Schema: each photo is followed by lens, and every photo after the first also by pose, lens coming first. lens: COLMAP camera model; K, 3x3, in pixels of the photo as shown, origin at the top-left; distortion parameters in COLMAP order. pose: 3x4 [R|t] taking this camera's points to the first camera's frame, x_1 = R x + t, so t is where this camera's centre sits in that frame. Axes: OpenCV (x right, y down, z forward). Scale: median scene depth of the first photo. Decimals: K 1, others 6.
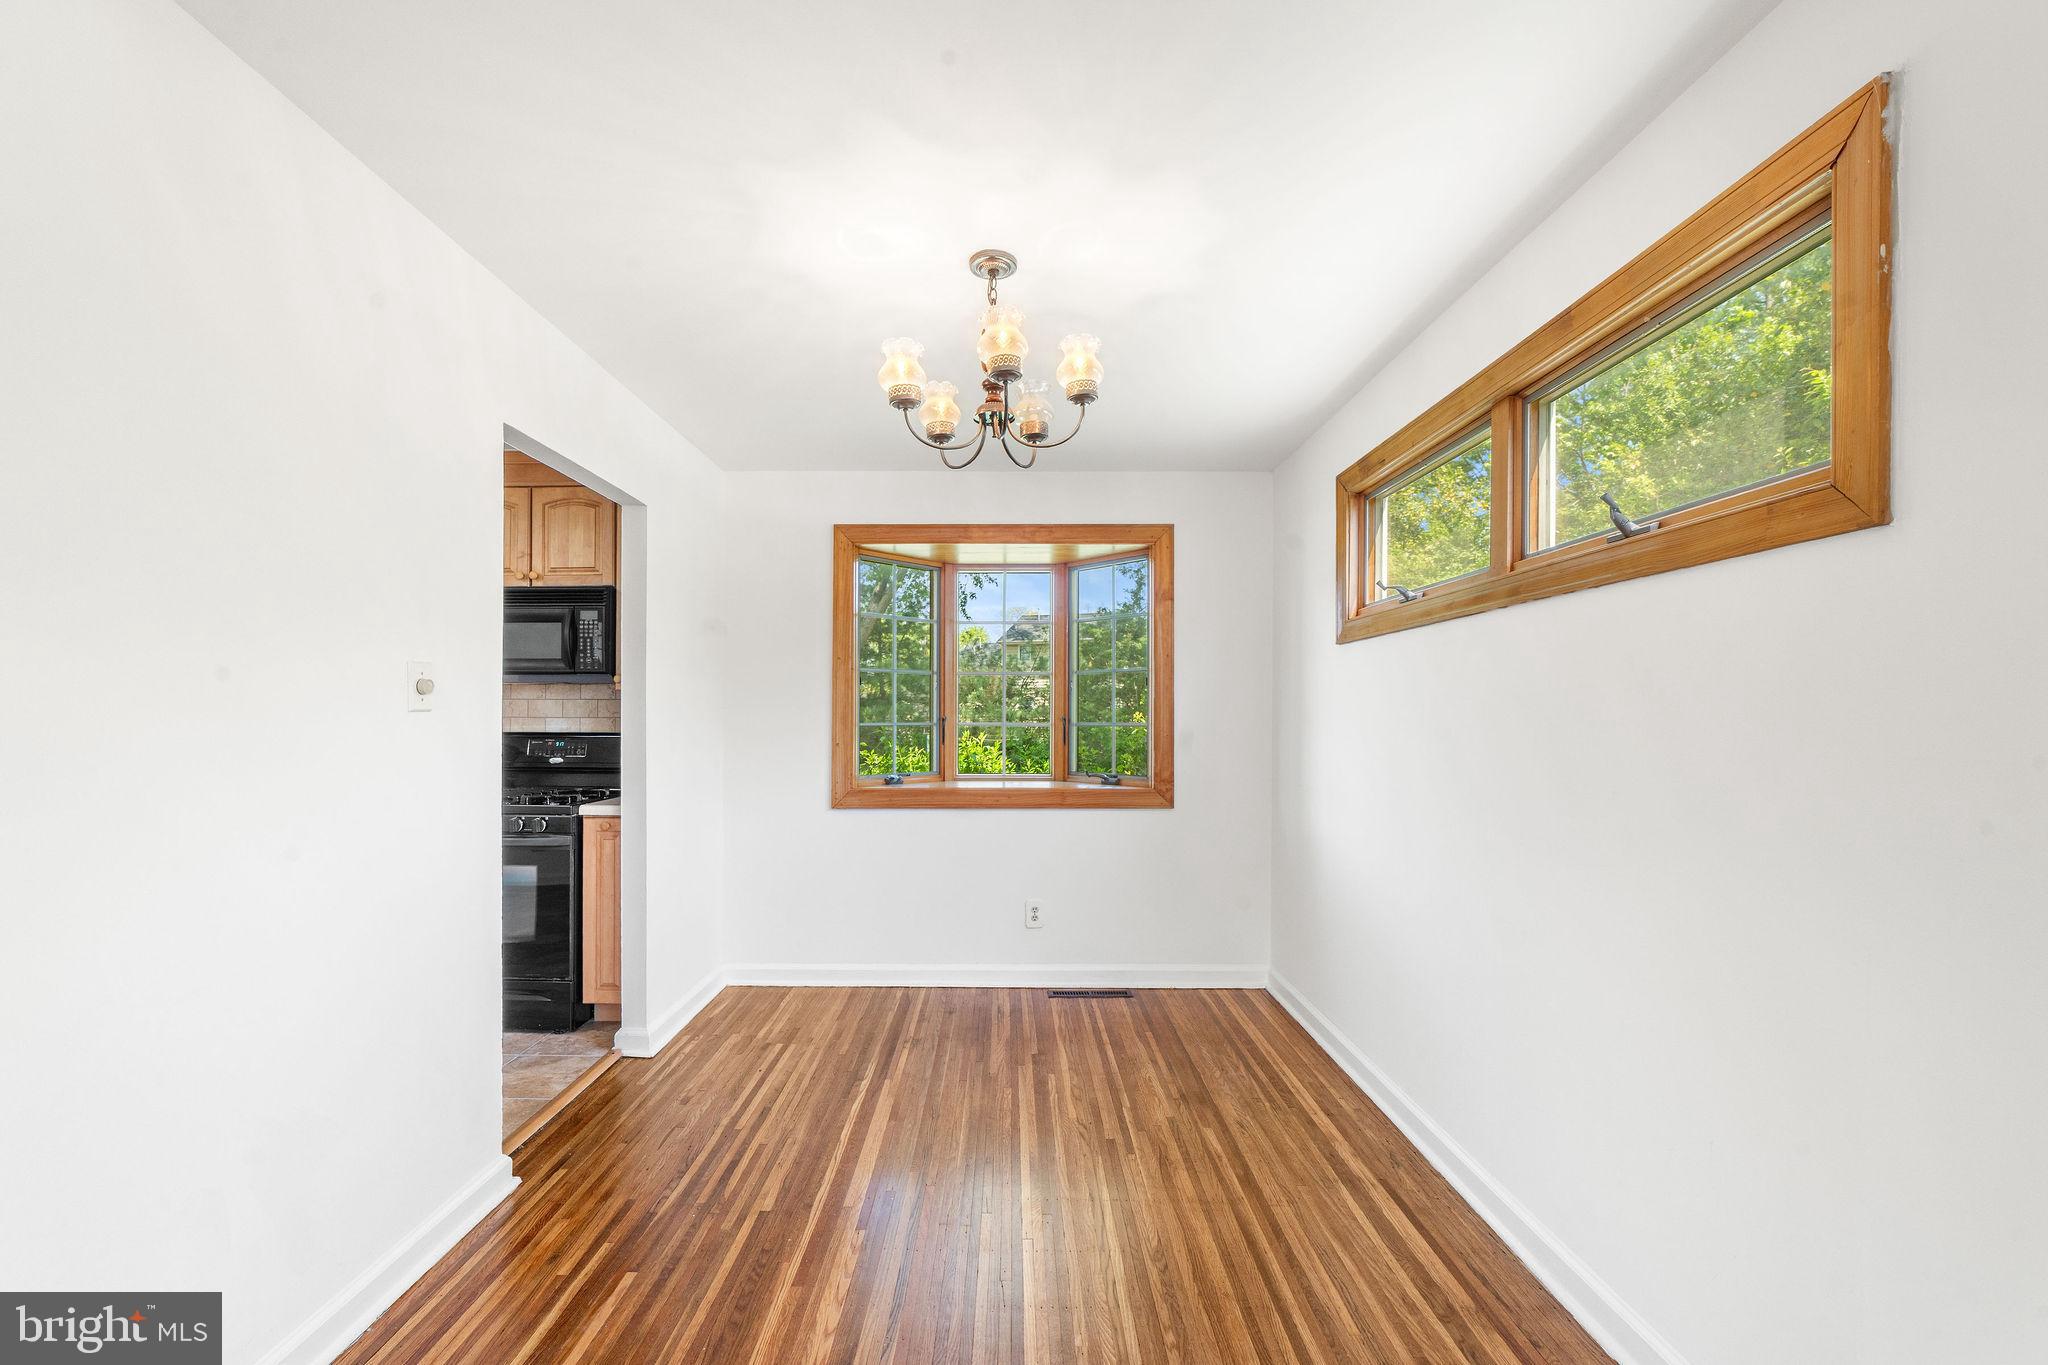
lens RADIAL K [[818.0, 0, 989.9], [0, 818.0, 725.6], [0, 0, 1]] dist [-0.018642, 0.005305]
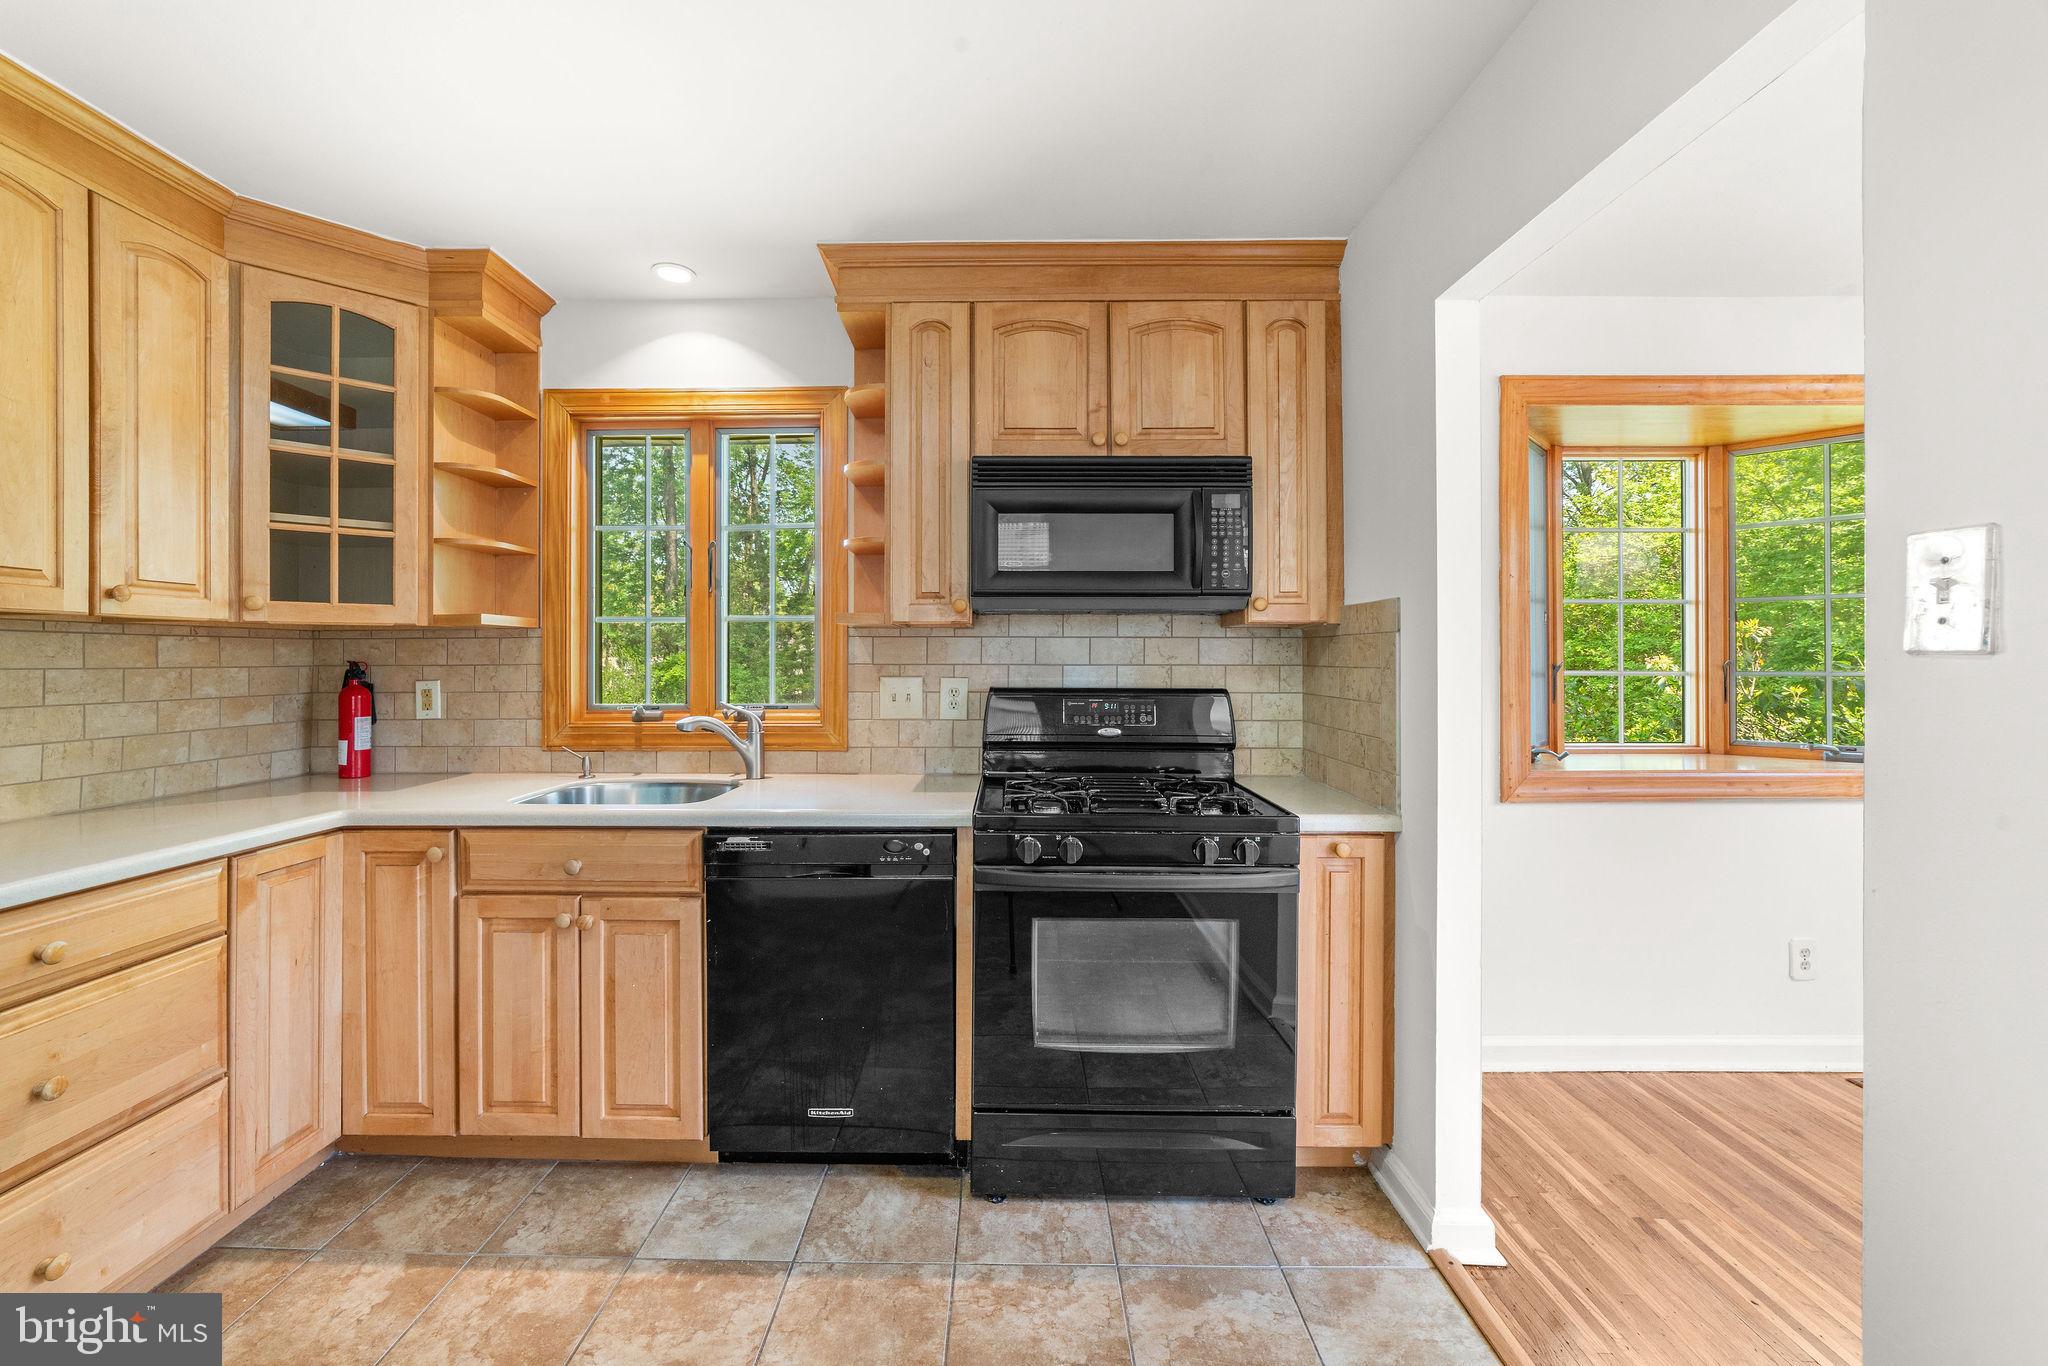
lens RADIAL K [[818.0, 0, 1002.8], [0, 818.0, 662.6], [0, 0, 1]] dist [-0.018642, 0.005305]
pose [[0.999993, -0.000448, 0.003696, -0.651143], [0.000477, 0.999968, -0.008037, -0.007047], [-0.003692, 0.008038, 0.999961, 0.368461]]
